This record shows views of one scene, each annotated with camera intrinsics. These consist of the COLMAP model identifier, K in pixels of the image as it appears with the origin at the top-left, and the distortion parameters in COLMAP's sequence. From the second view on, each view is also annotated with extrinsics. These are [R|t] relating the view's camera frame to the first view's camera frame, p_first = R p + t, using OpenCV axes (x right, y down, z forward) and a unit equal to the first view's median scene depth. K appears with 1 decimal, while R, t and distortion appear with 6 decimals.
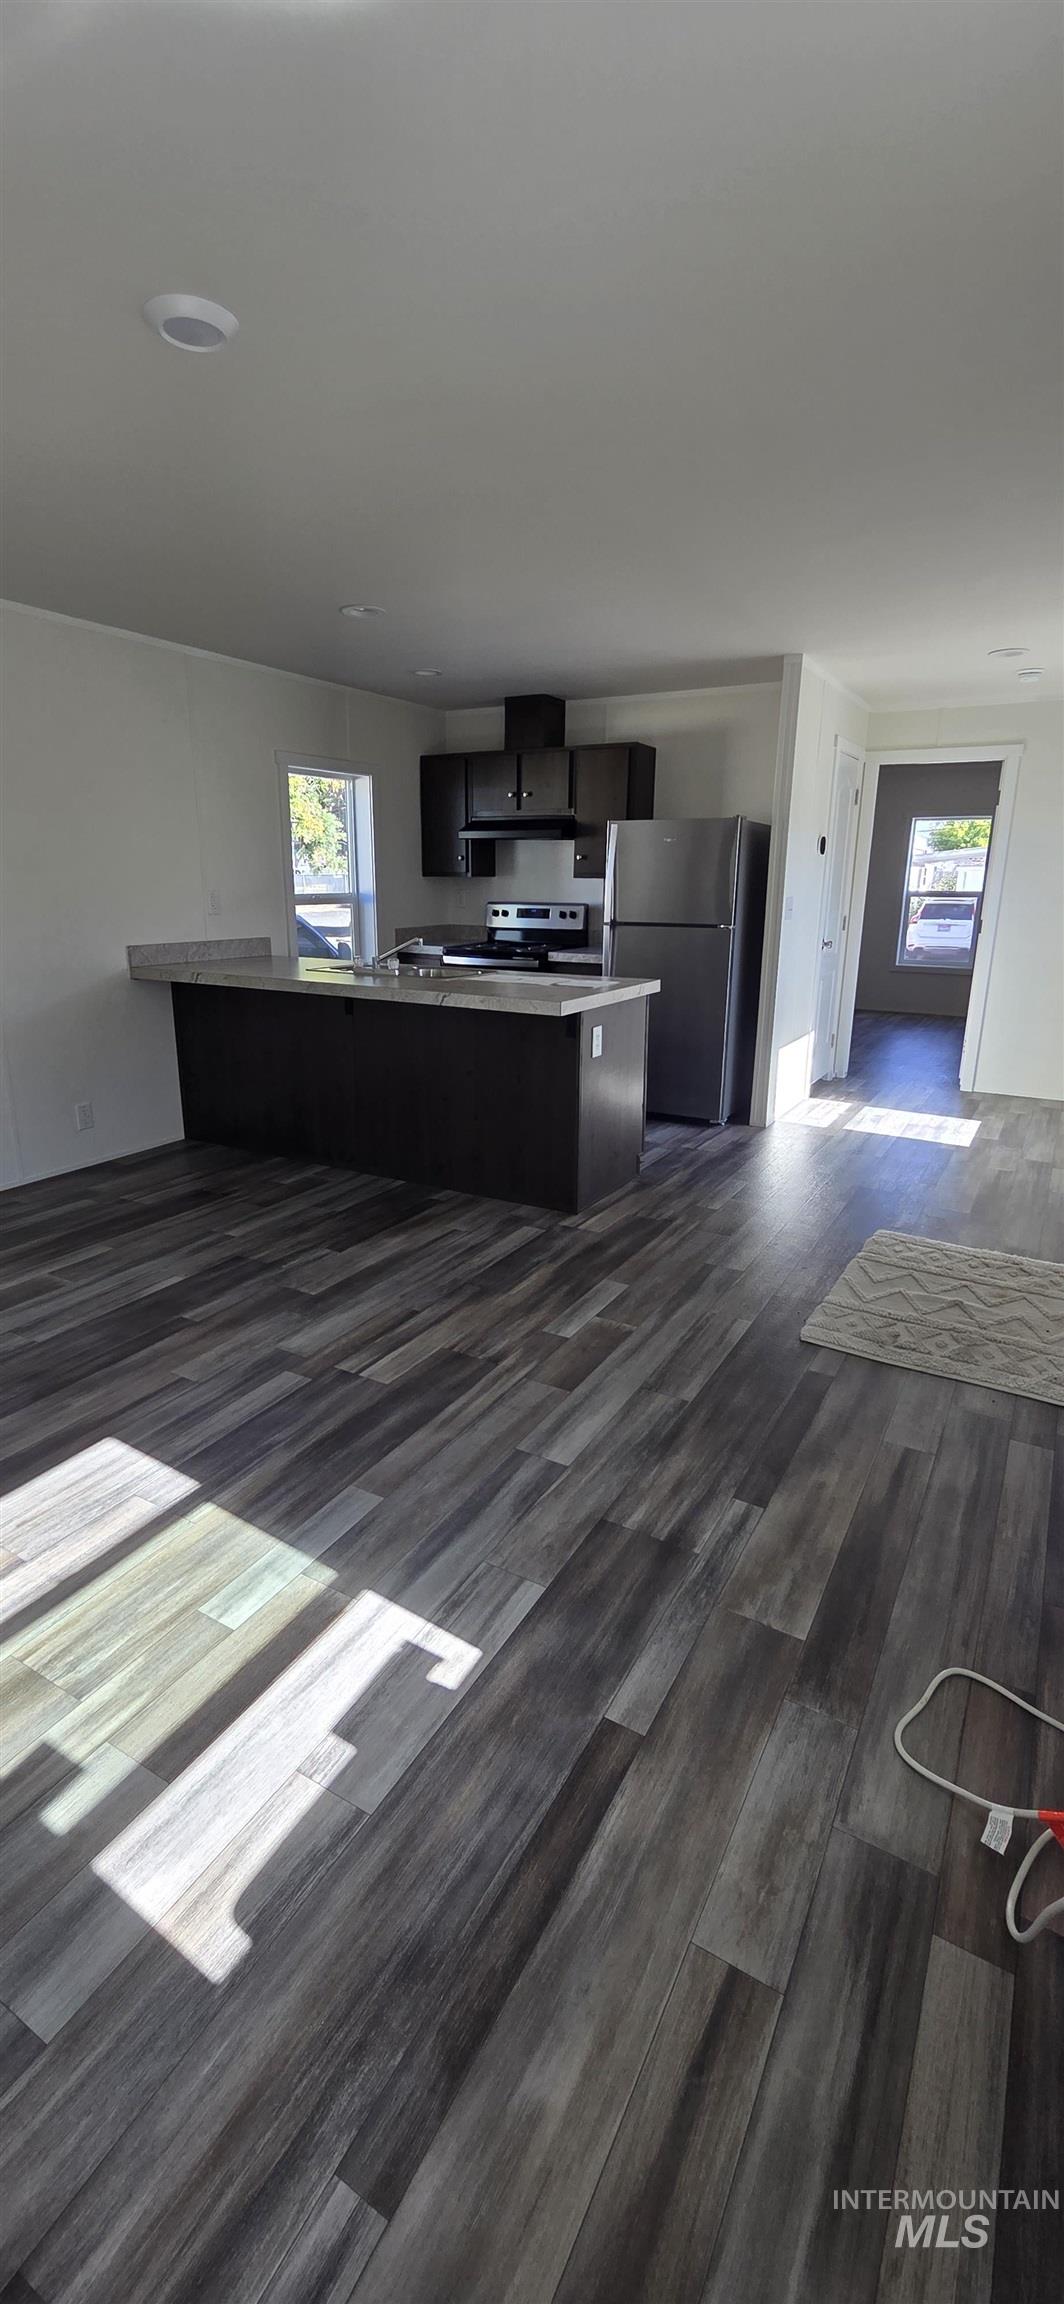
lens RADIAL K [[943.8, 0, 532.0], [0, 943.8, 1152.0], [0, 0, 1]] dist [0.000960, 0.000392]
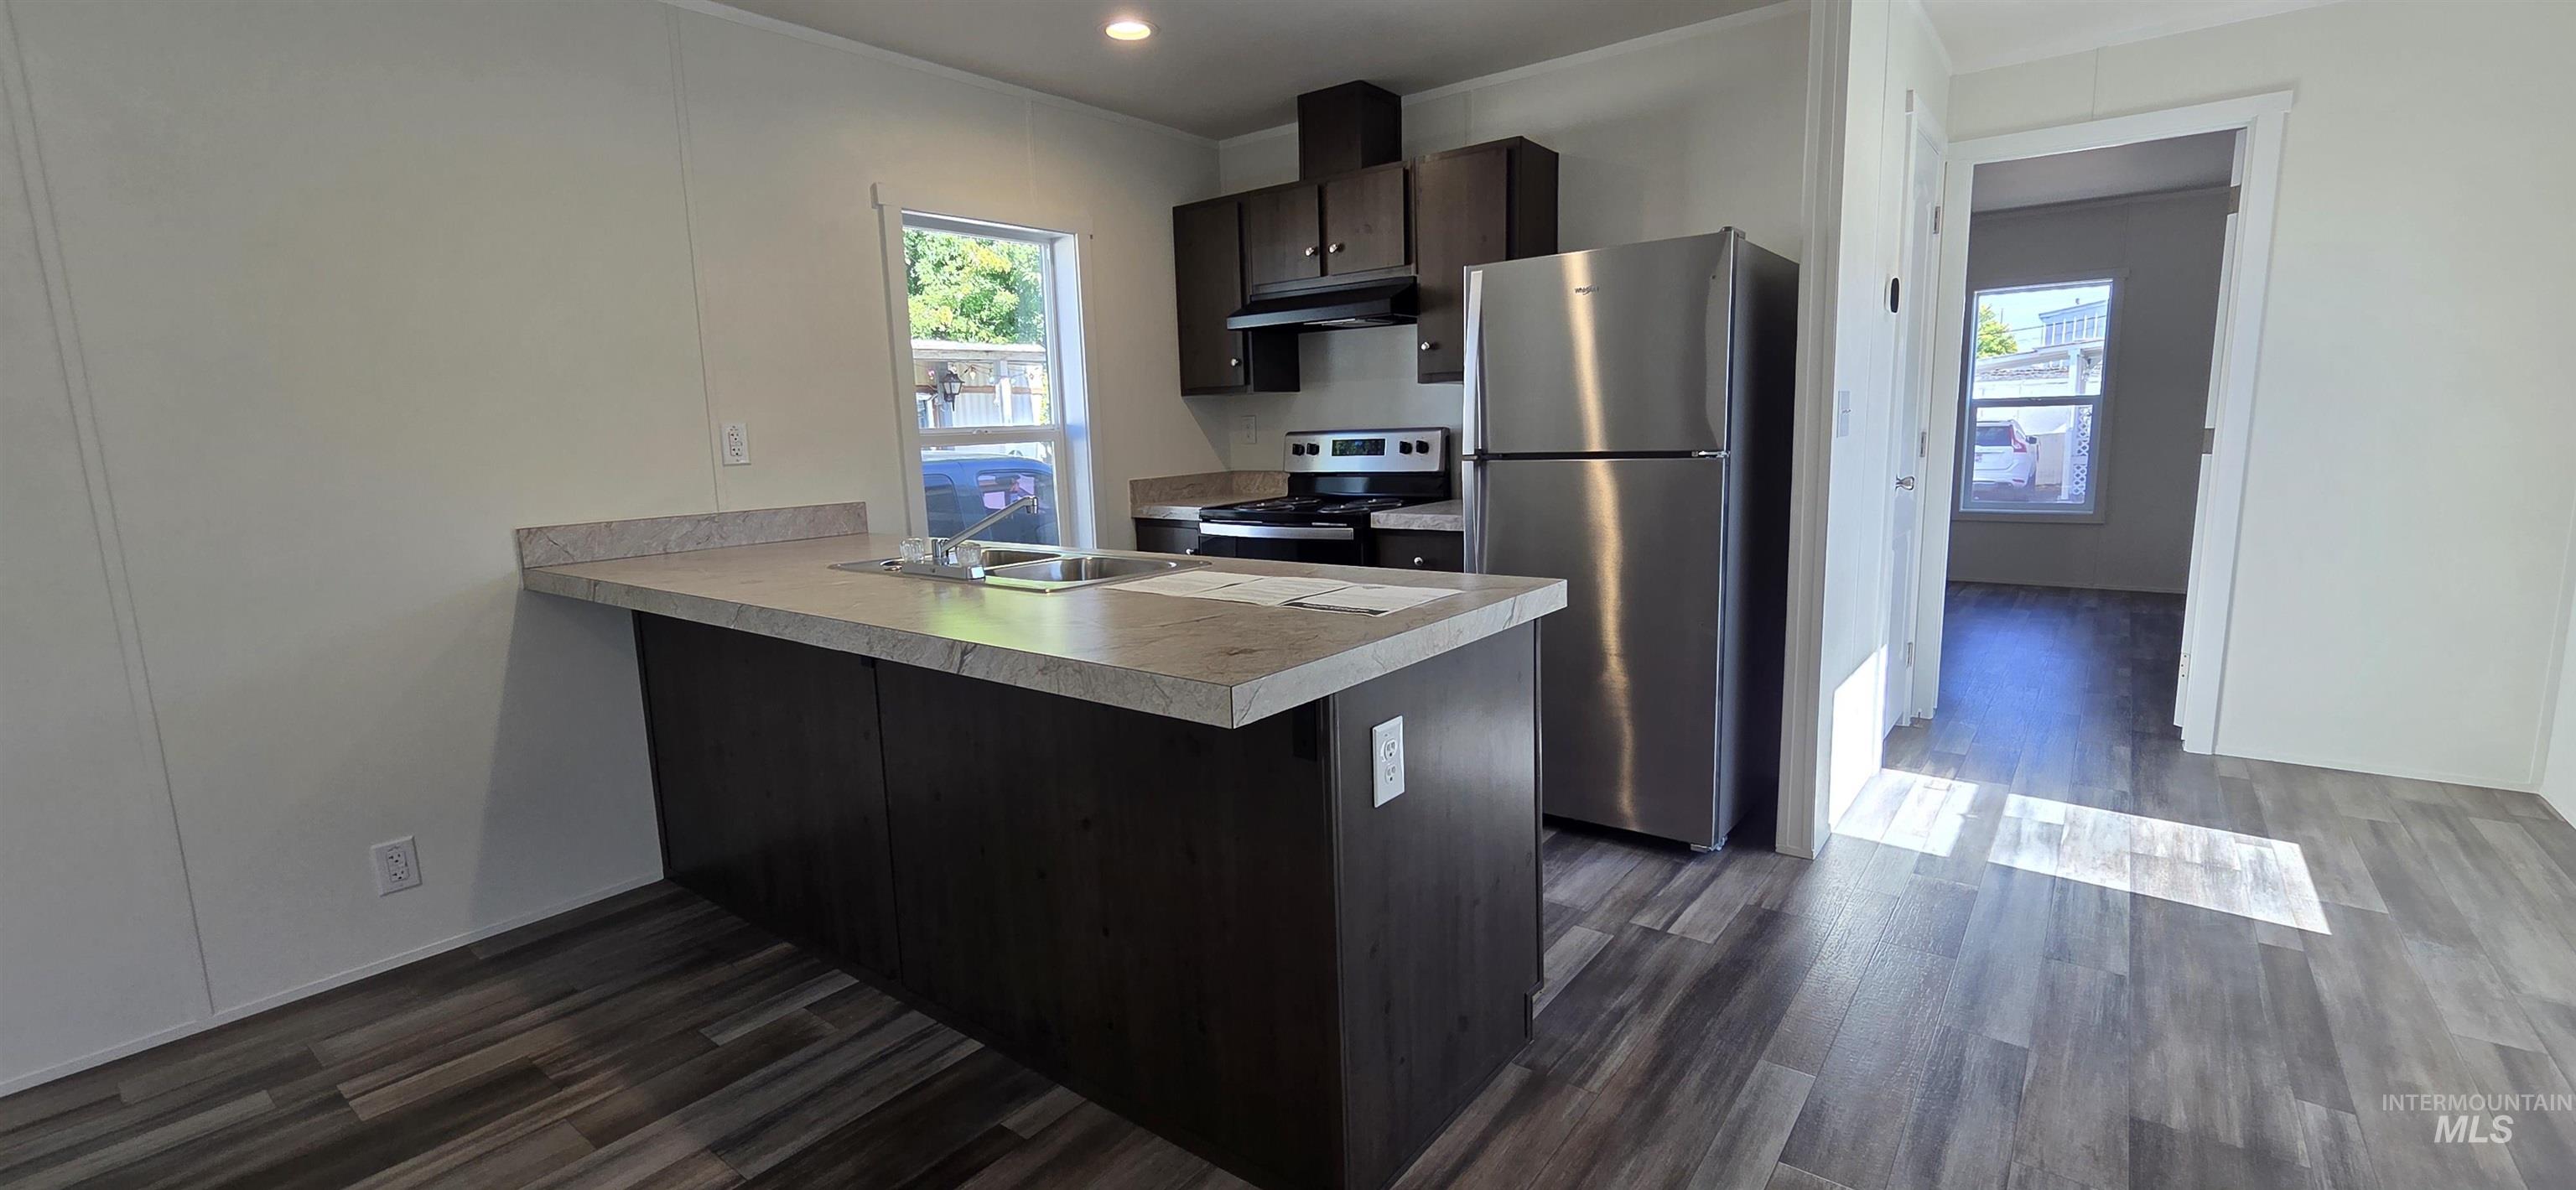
lens RADIAL K [[1055.2, 0, 1288.0], [0, 1055.2, 595.0], [0, 0, 1]] dist [0.000960, 0.000392]
pose [[0.988466, -0.016141, -0.150579, 0.065546], [-0.002365, 0.992537, -0.121918, -0.092126], [0.151423, 0.120868, 0.981052, 0.409154]]
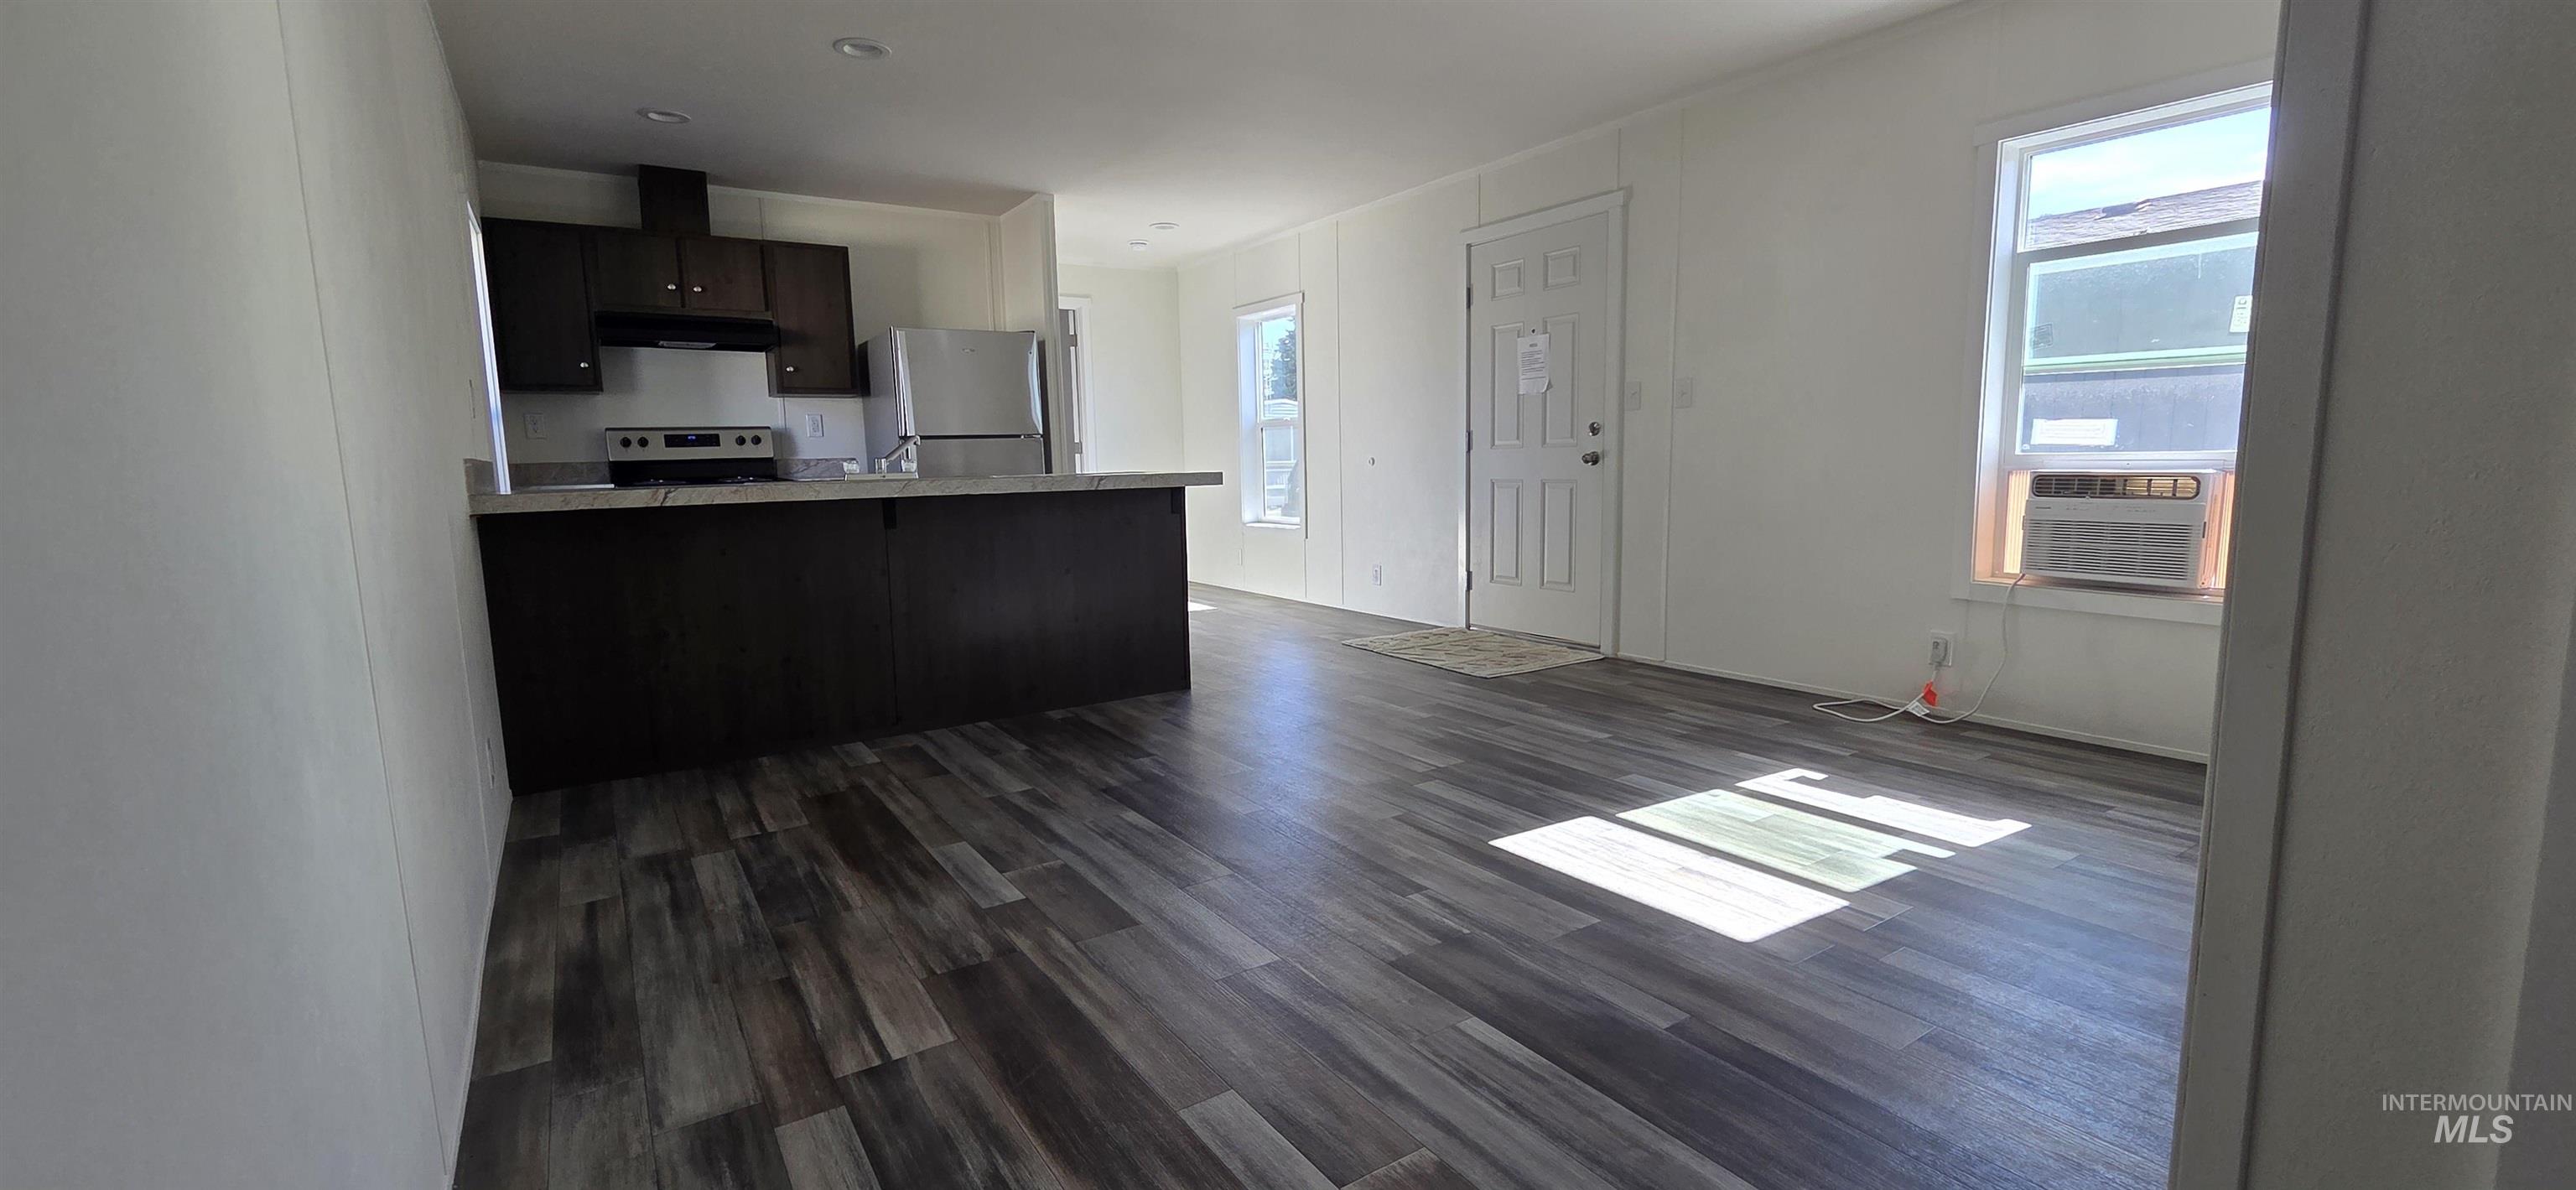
lens RADIAL K [[1055.2, 0, 1288.0], [0, 1055.2, 595.0], [0, 0, 1]] dist [0.000960, 0.000392]
pose [[0.451056, -0.137095, 0.881903, -0.639228], [0.276918, 0.960862, 0.007738, -0.007027], [-0.848449, 0.240725, 0.471367, 0.254320]]
